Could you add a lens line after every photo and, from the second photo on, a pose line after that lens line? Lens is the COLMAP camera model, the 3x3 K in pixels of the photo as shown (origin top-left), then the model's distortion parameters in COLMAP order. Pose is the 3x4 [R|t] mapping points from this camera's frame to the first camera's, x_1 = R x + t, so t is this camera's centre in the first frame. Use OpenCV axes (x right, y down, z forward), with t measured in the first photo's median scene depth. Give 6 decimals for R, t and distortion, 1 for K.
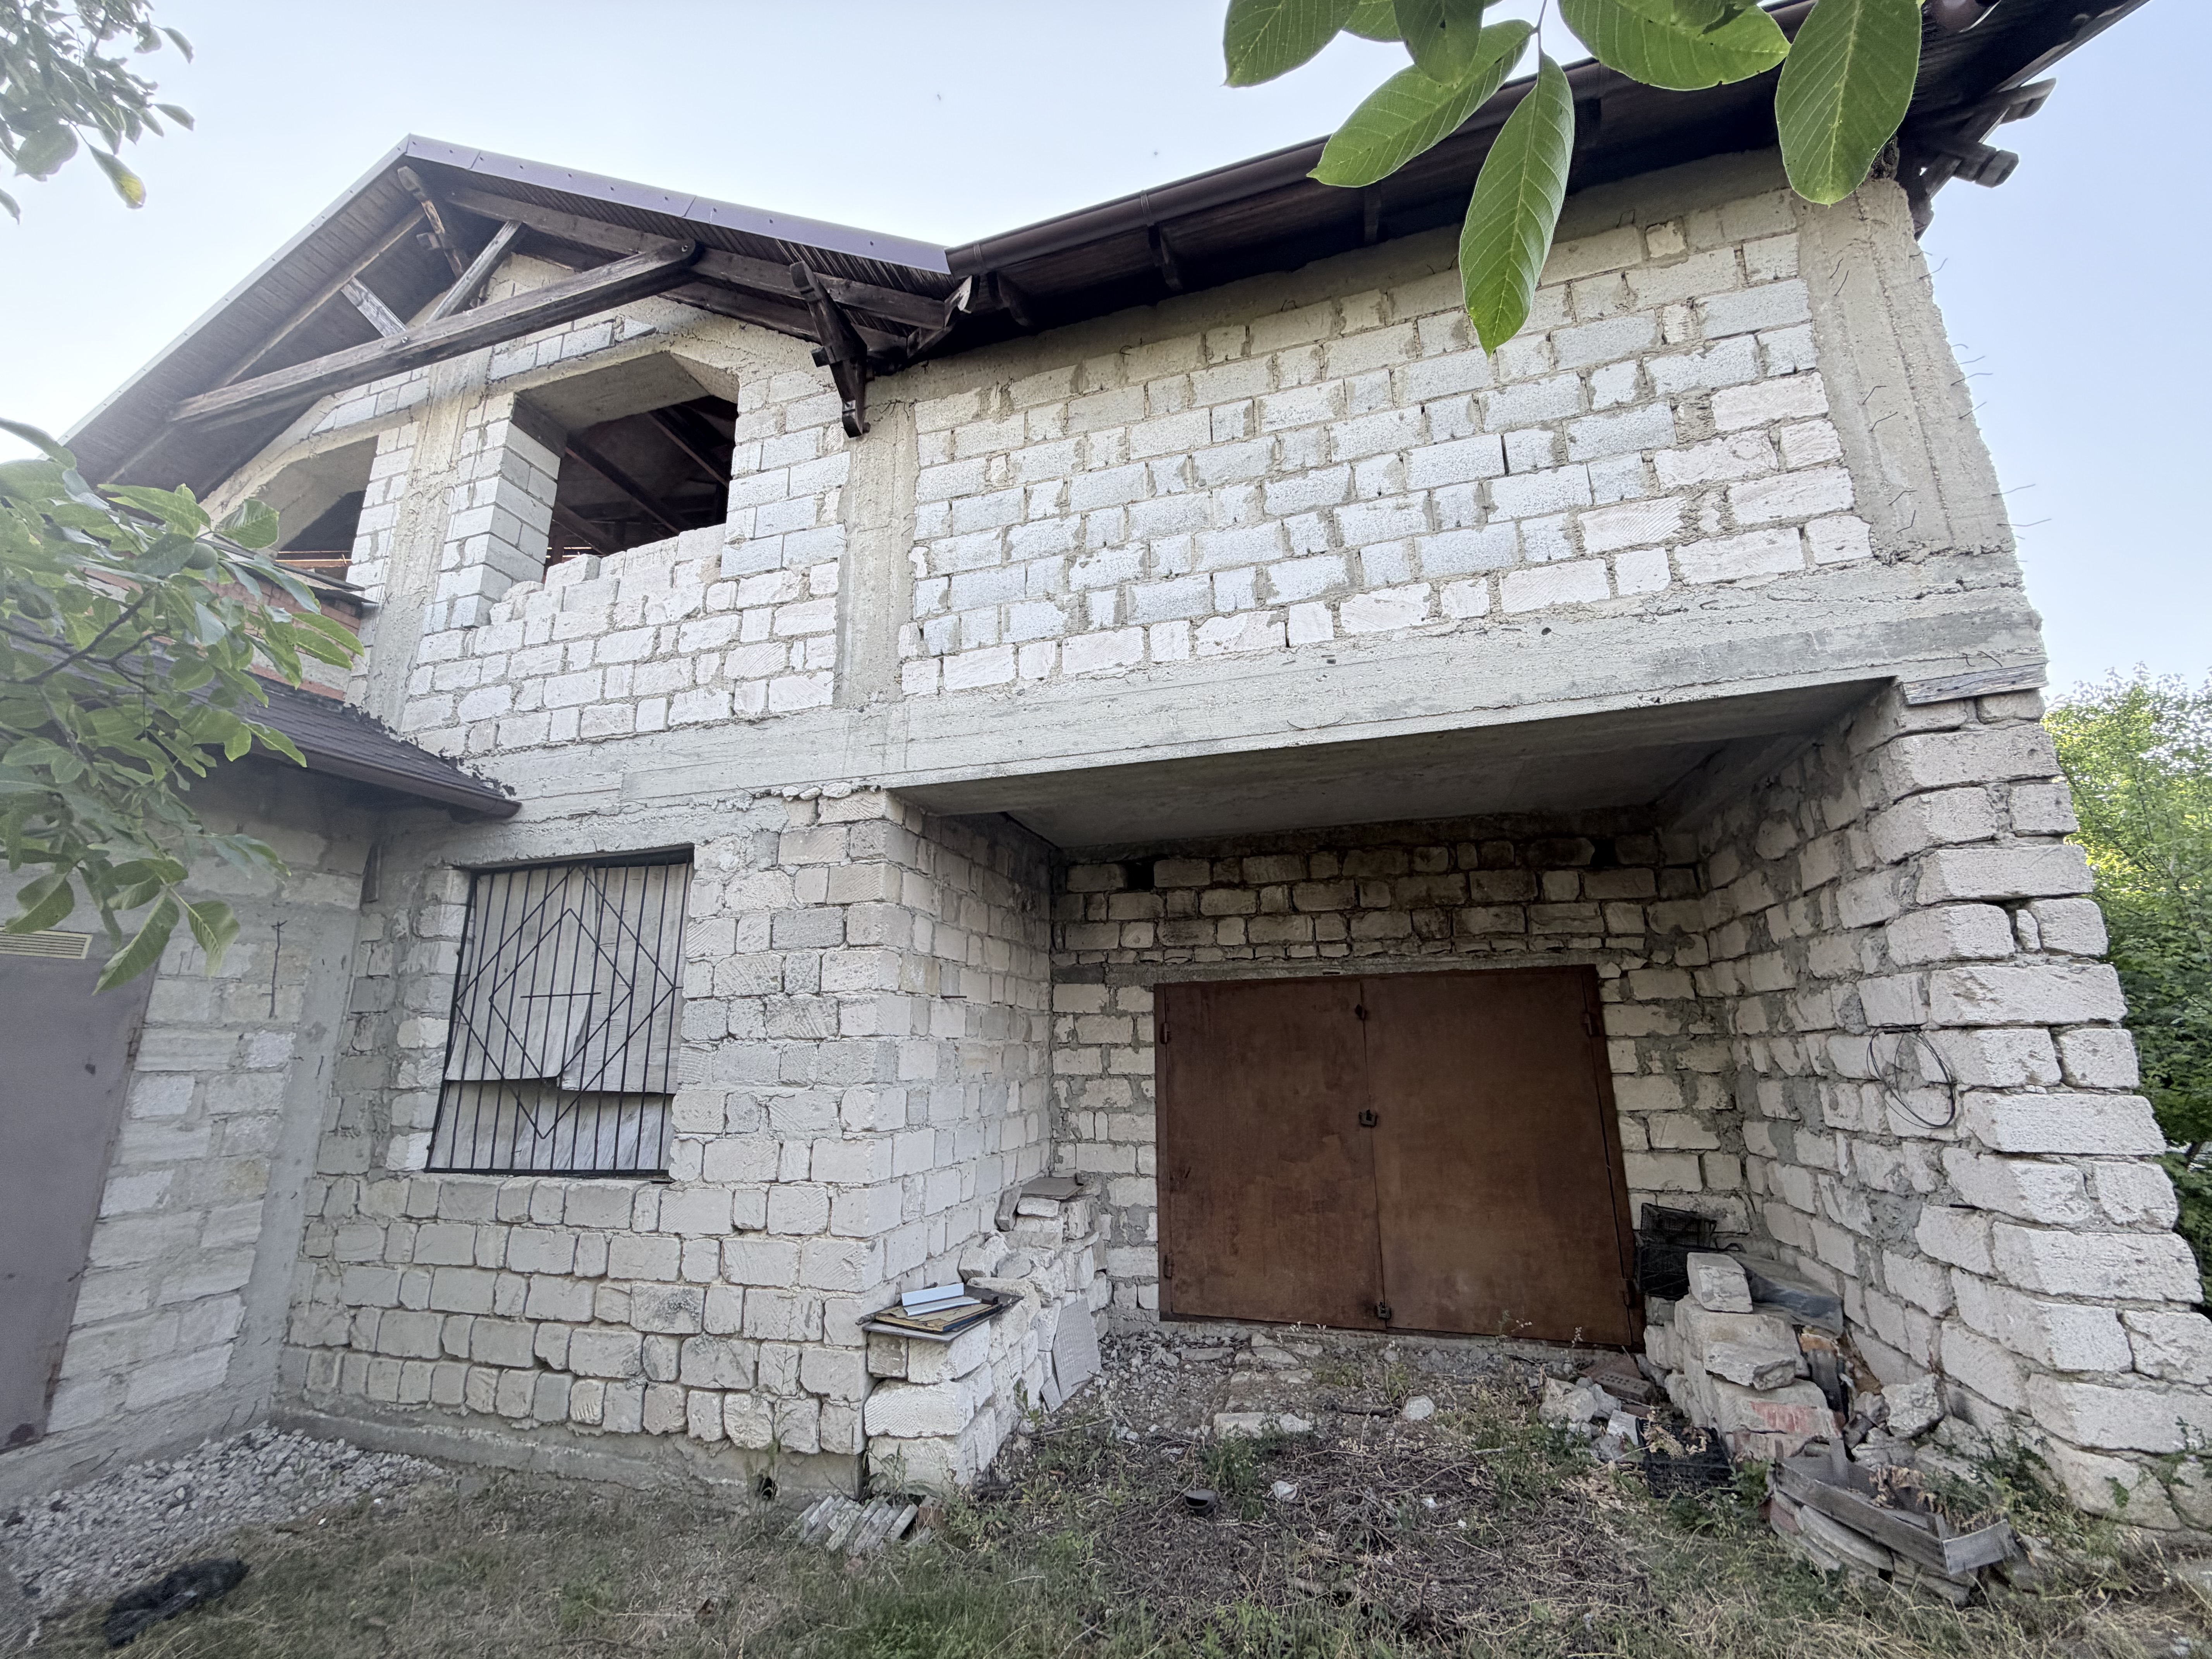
lens RADIAL K [[890.1, 0, 1097.7], [0, 890.1, 827.4], [0, 0, 1]] dist [-0.002026, 0.023477]
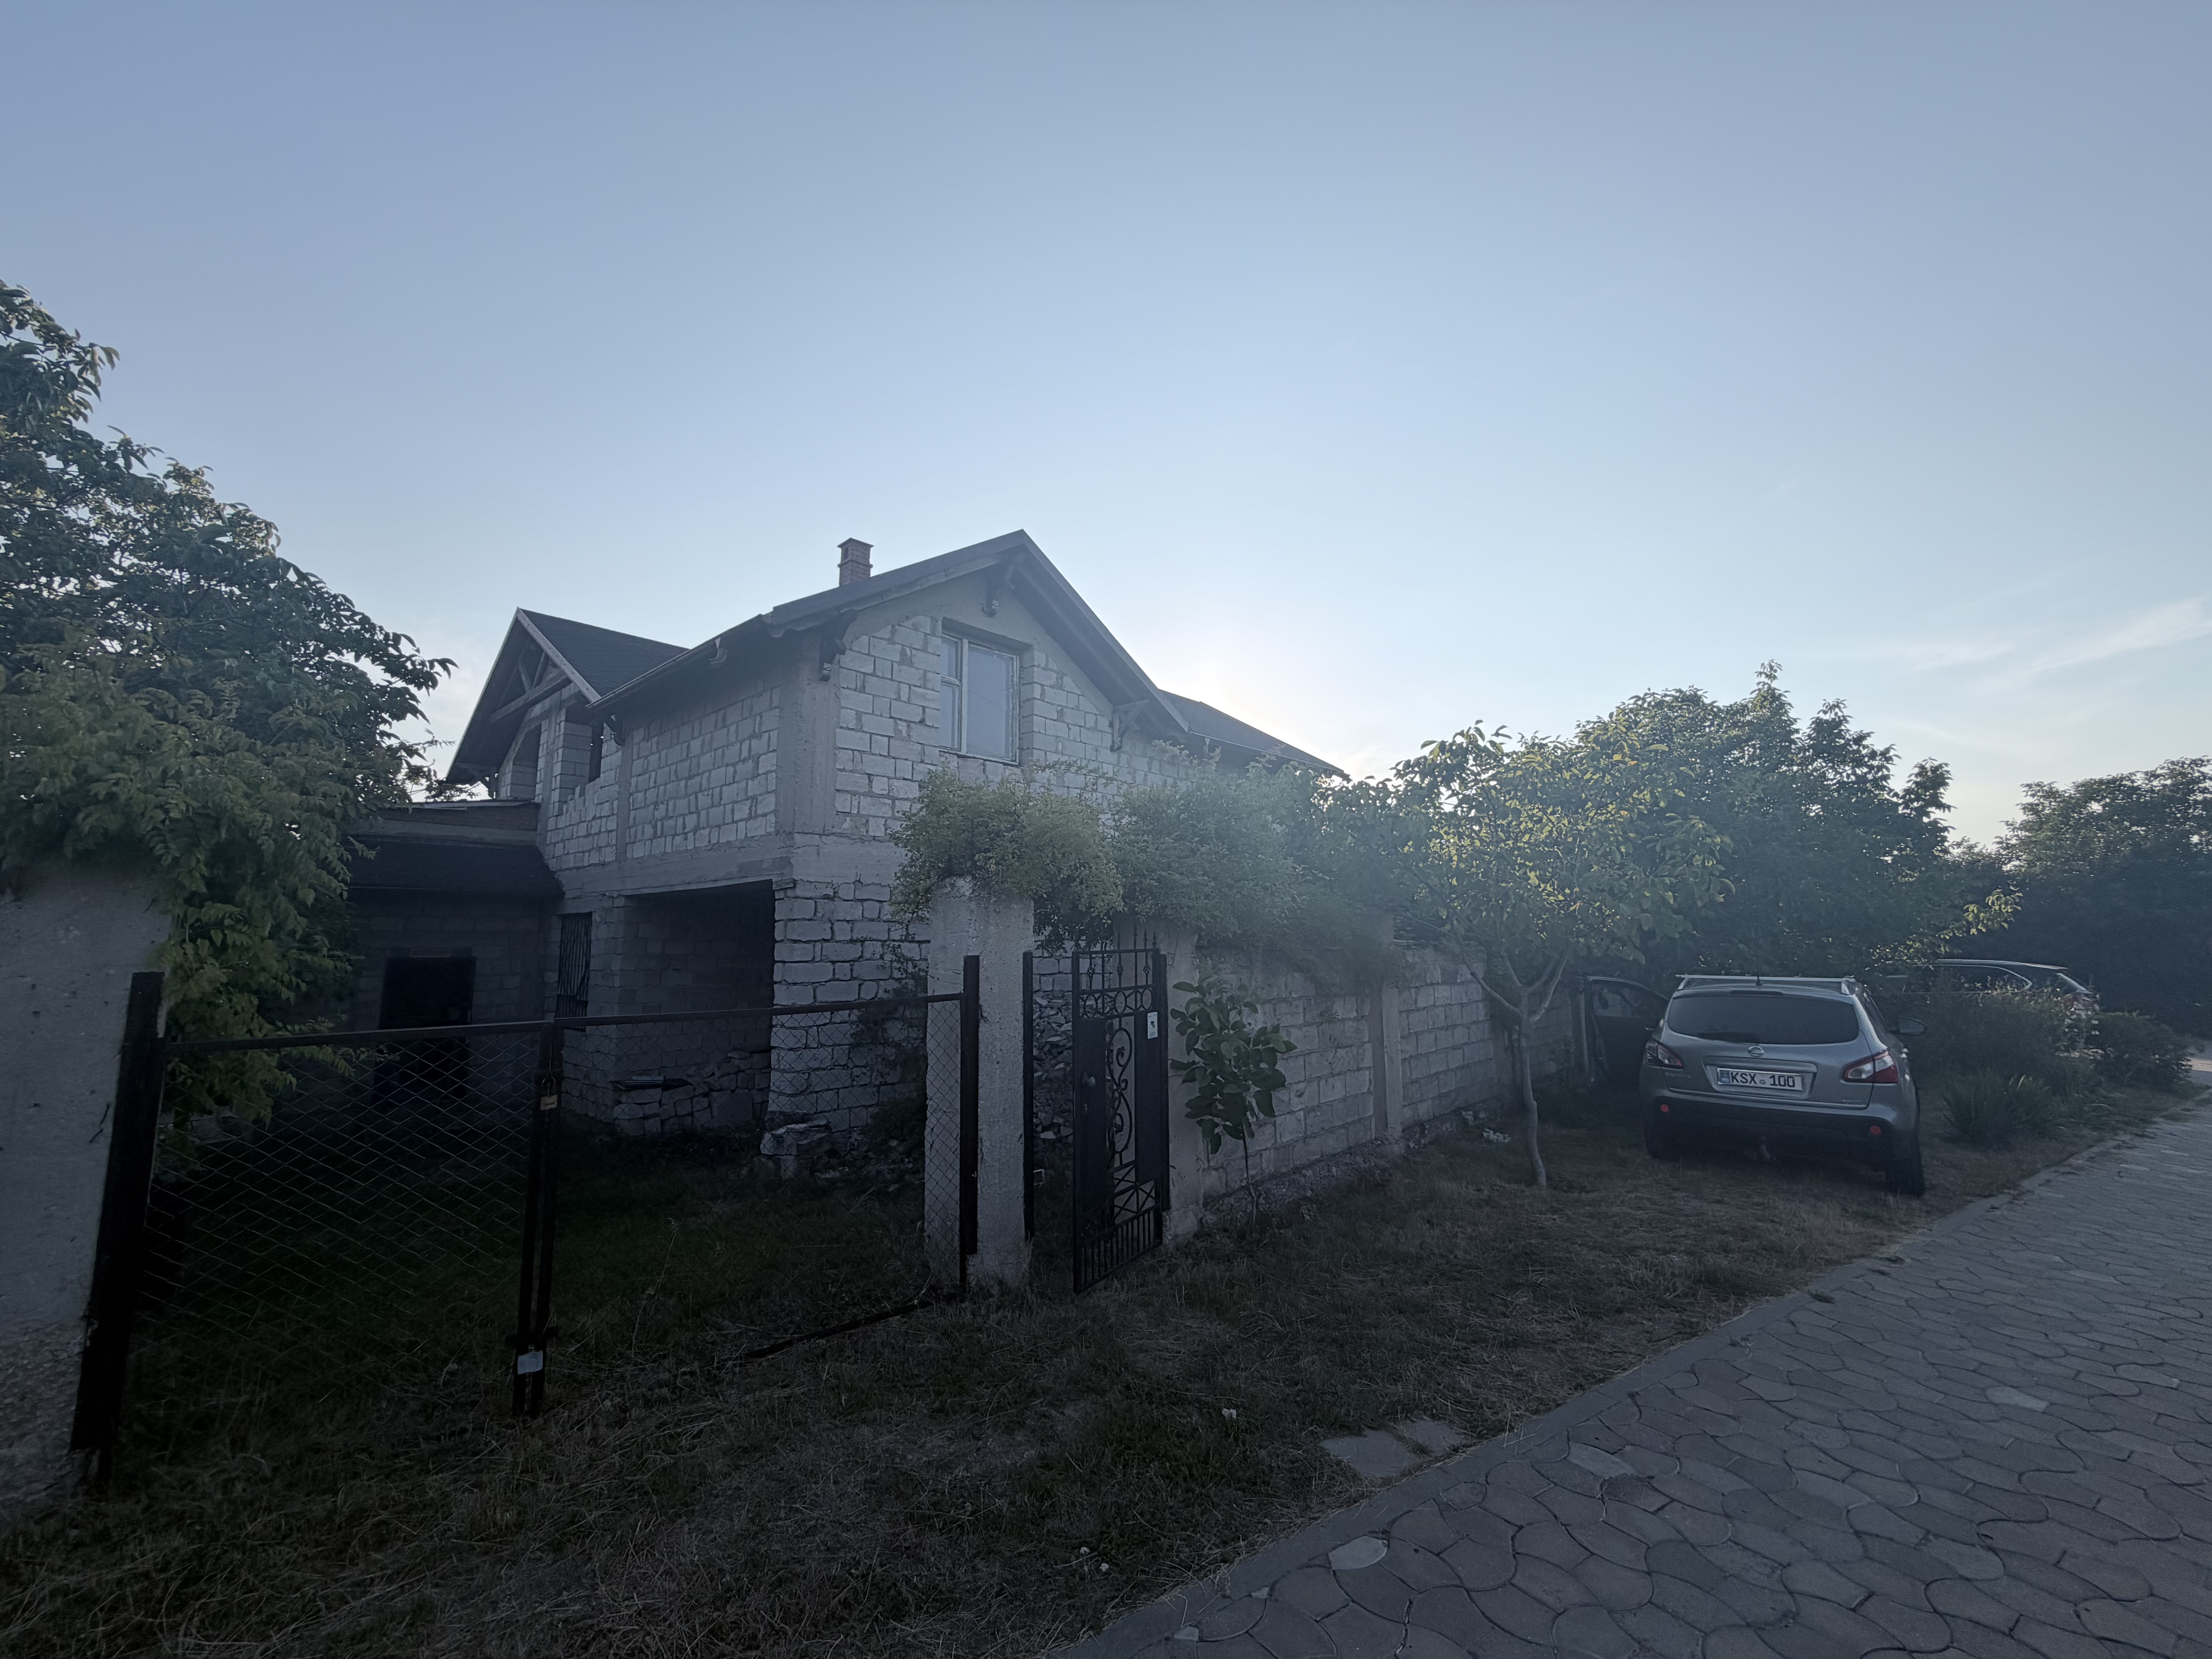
lens RADIAL K [[890.1, 0, 1097.7], [0, 890.1, 827.4], [0, 0, 1]] dist [-0.002026, 0.023477]
pose [[0.897255, -0.048804, -0.438808, 2.139144], [0.104377, 0.989147, 0.103412, -0.360128], [0.428998, -0.138589, 0.892611, -0.711308]]
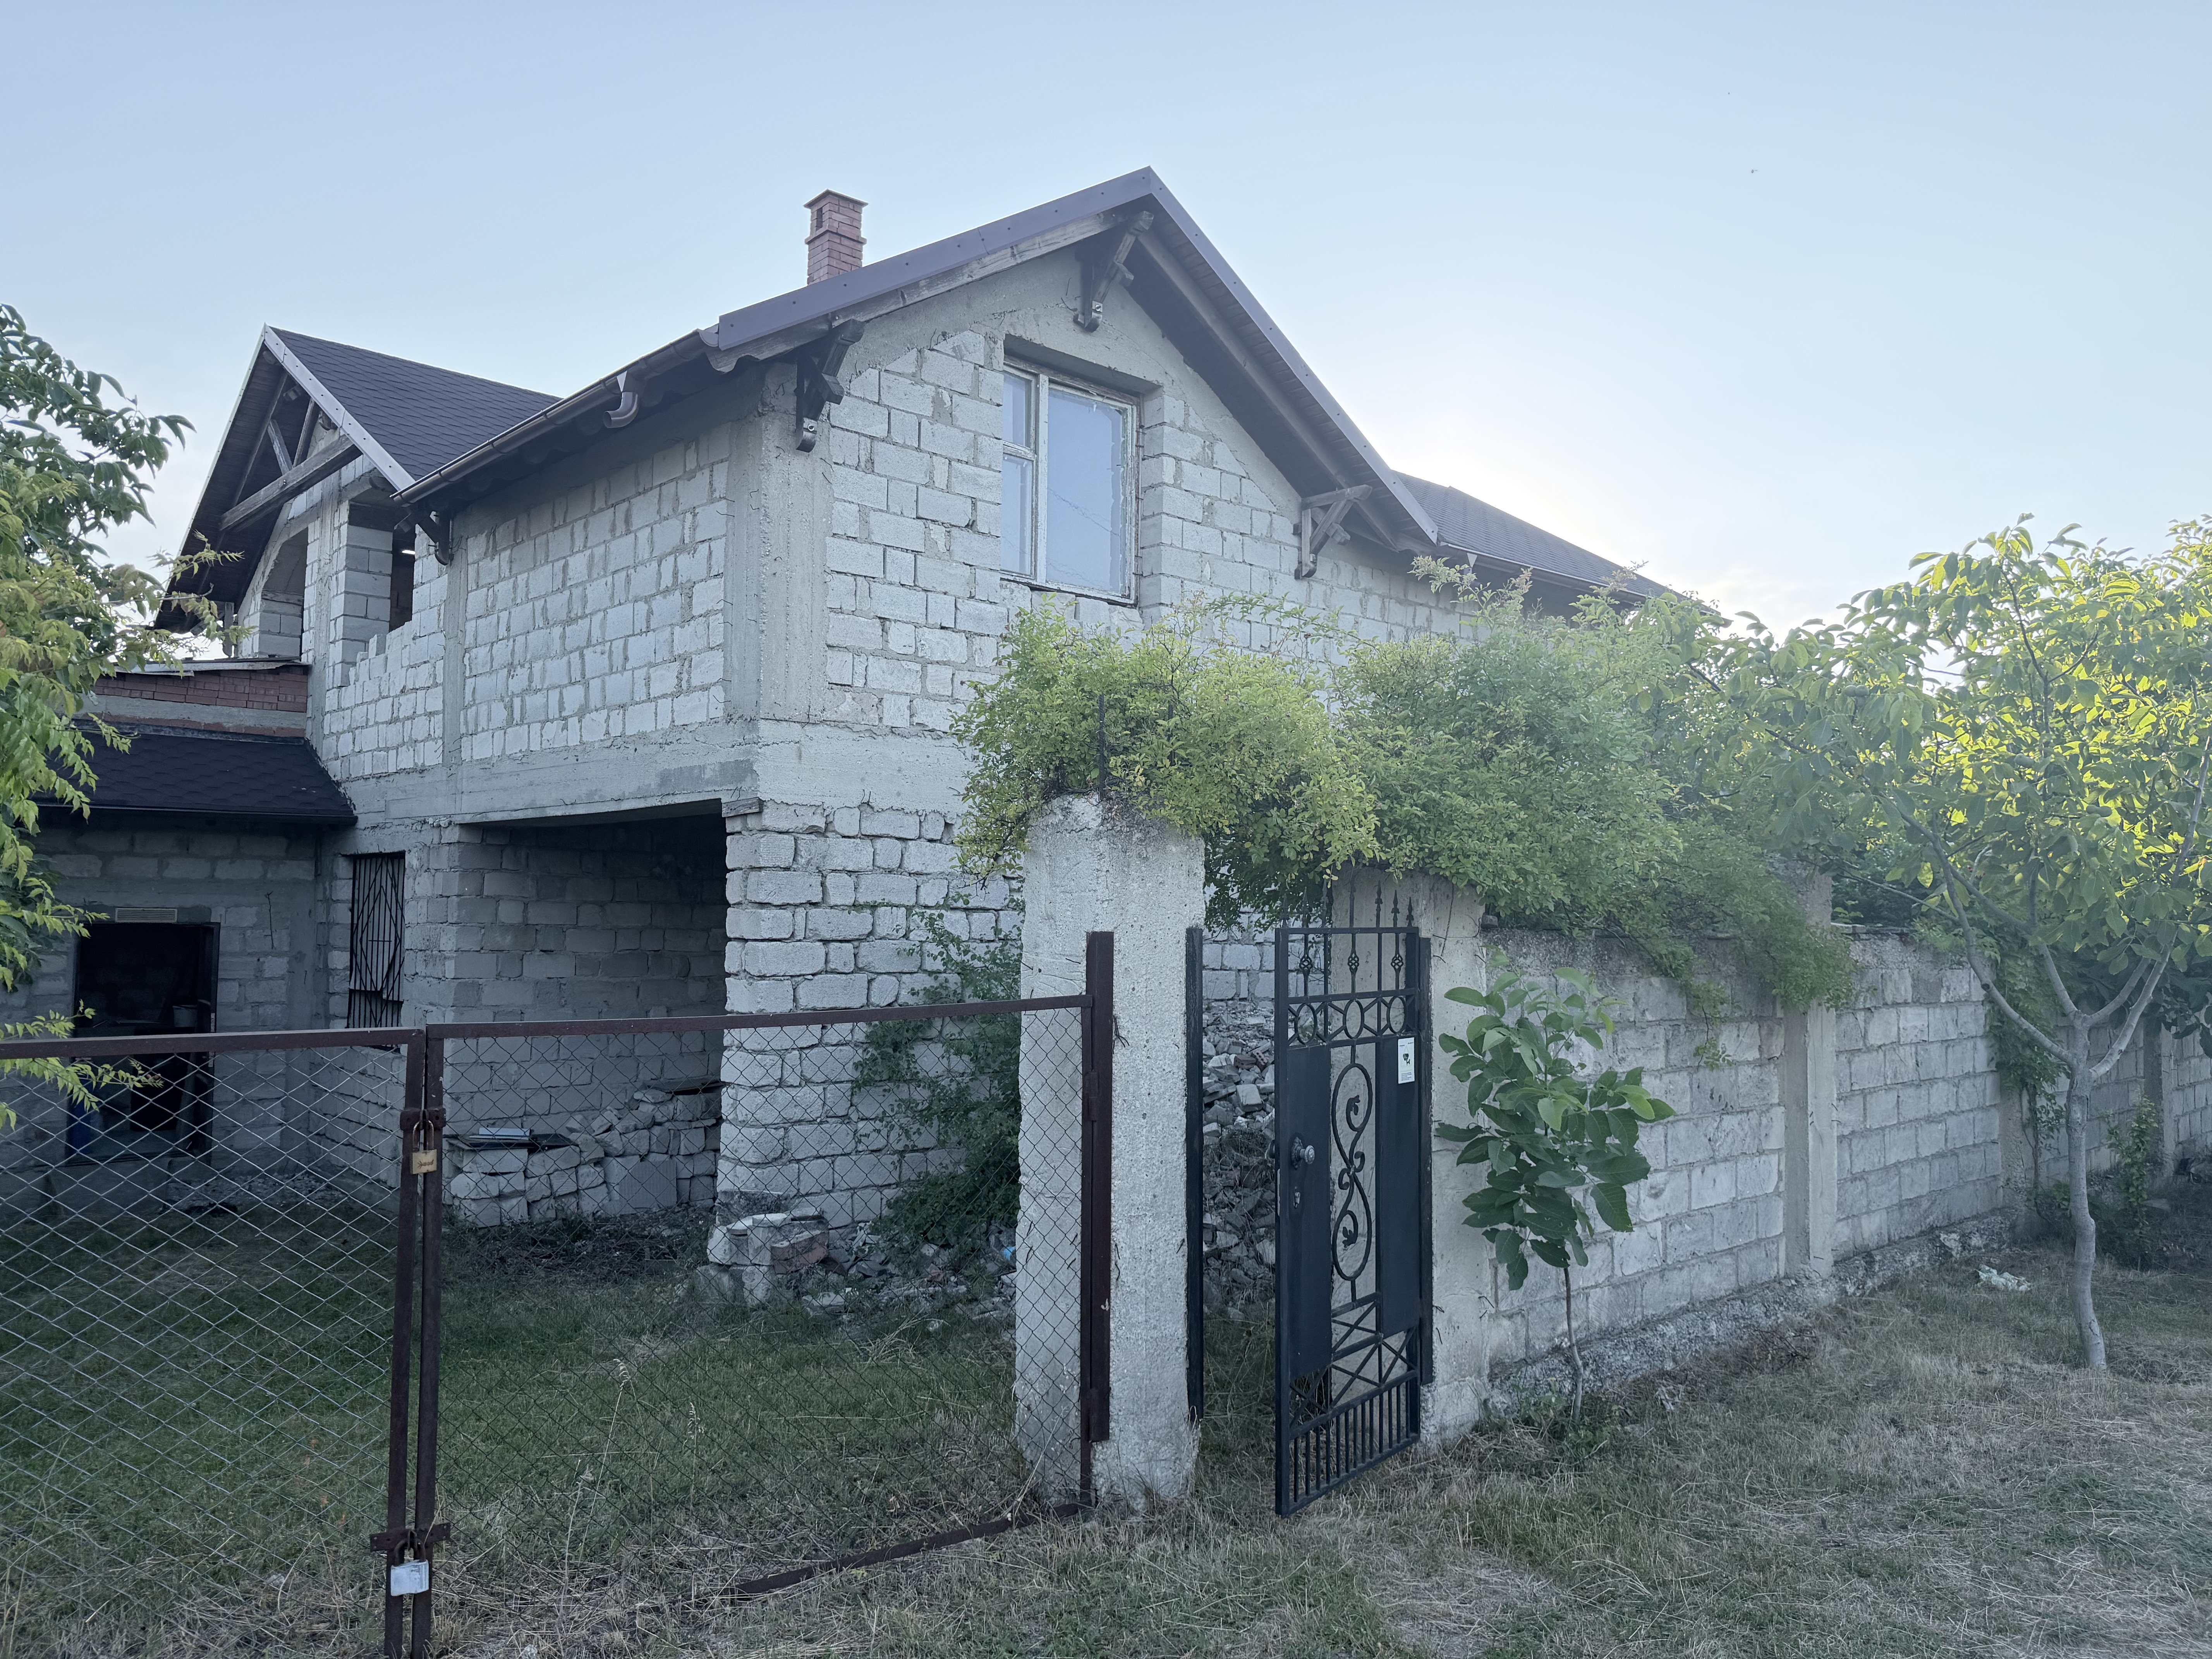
lens RADIAL K [[1555.9, 0, 1106.0], [0, 1555.9, 829.5], [0, 0, 1]] dist [0.115889, -0.173862]
pose [[0.859829, -0.005424, -0.510554, 2.080733], [0.104650, 0.980587, 0.165823, -0.361428], [0.499743, -0.196009, 0.843705, -0.738353]]
